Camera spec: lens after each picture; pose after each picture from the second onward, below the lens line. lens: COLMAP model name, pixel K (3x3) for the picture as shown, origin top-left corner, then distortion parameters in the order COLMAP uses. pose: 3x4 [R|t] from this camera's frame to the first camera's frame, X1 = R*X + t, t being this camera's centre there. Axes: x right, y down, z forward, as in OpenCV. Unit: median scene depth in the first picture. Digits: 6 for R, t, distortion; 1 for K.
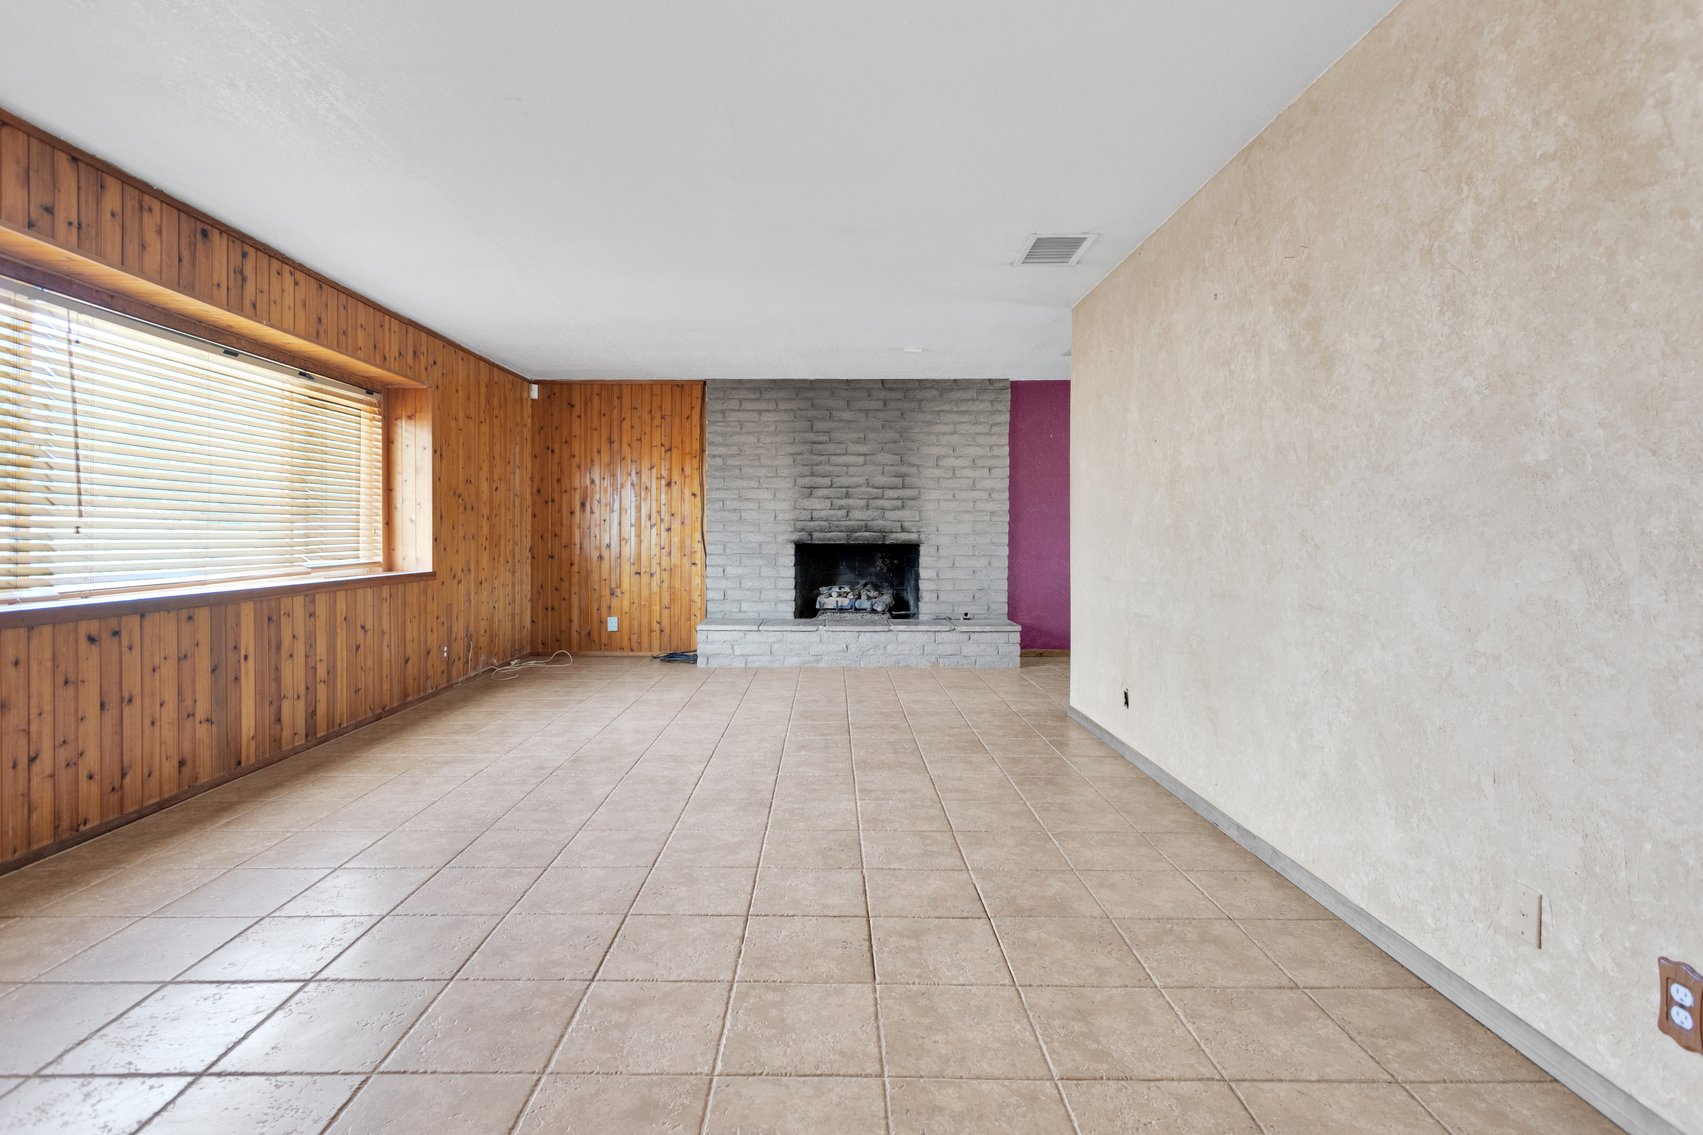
lens RADIAL K [[813.5, 0, 805.9], [0, 813.5, 538.3], [0, 0, 1]] dist [0.001873, 0.001397]
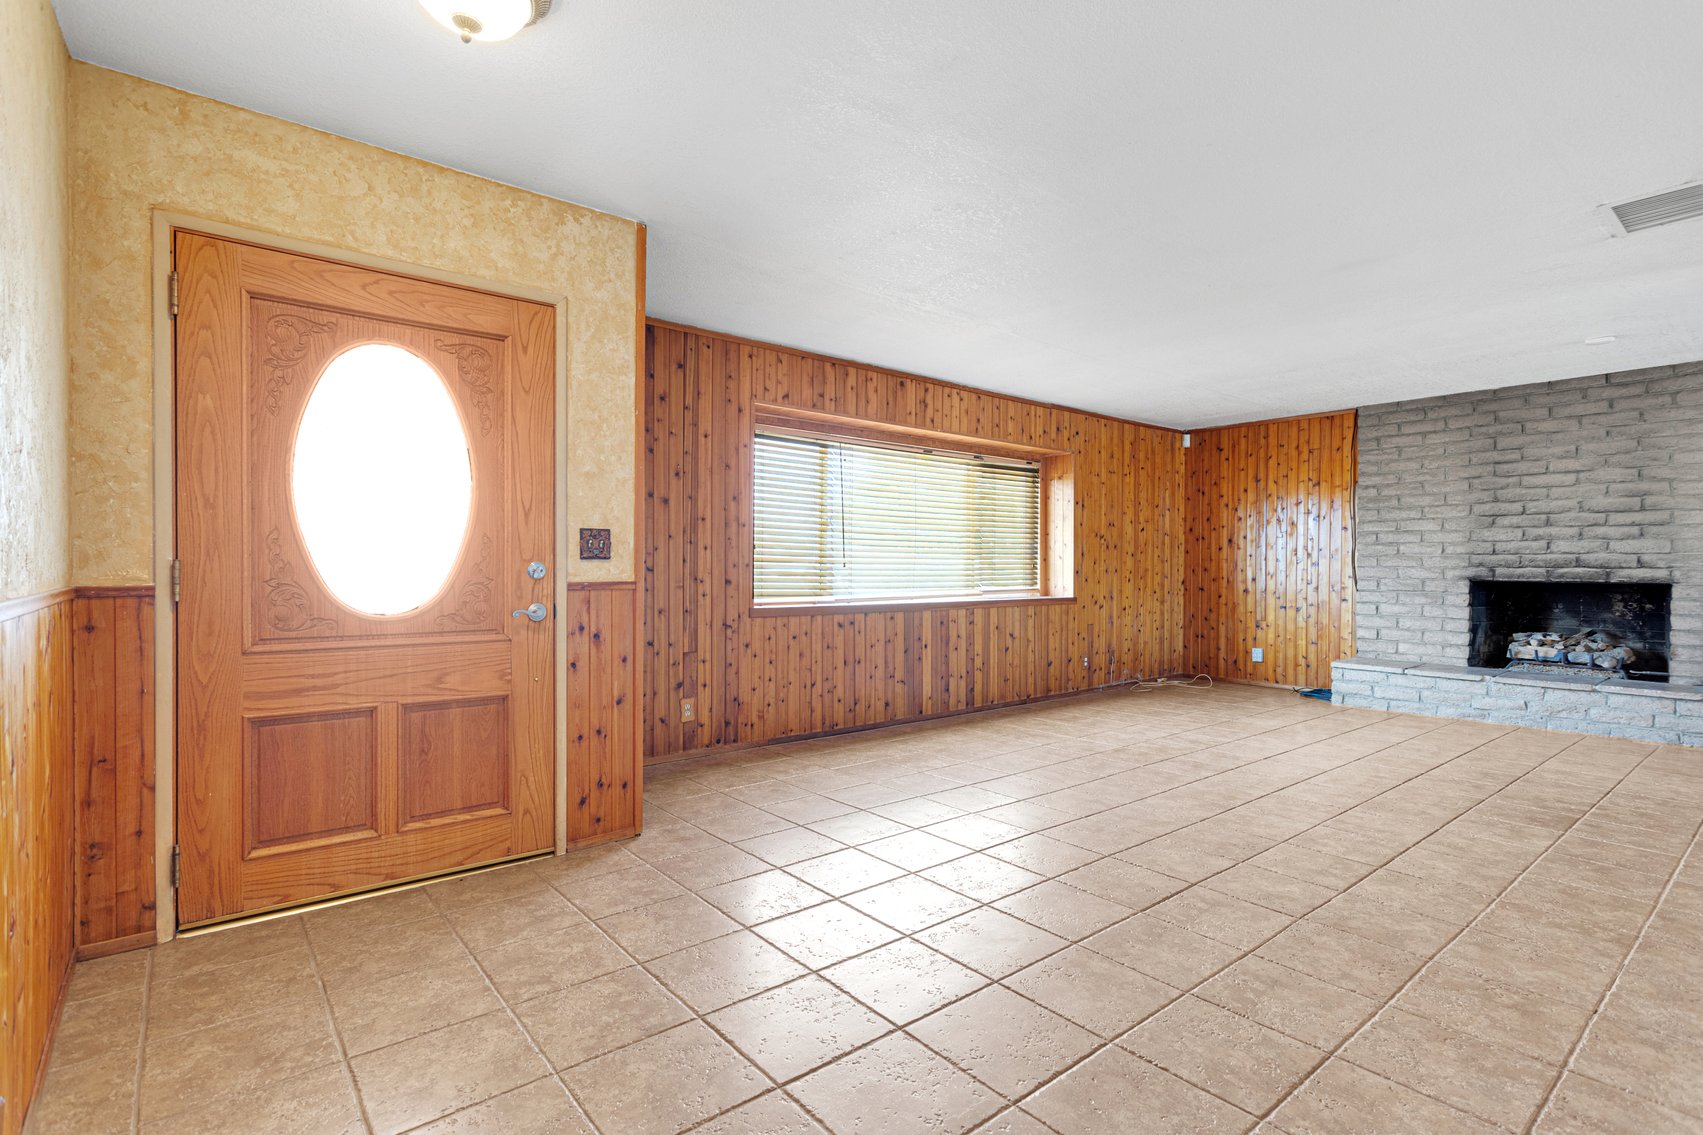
lens RADIAL K [[796.0, 0, 867.7], [0, 796.0, 575.5], [0, 0, 1]] dist [0.000119, 0.000088]
pose [[0.653974, 0.010577, -0.756443, 0.210455], [-0.007639, 0.999944, 0.007377, -0.000212], [0.756478, 0.000955, 0.654018, -0.047264]]
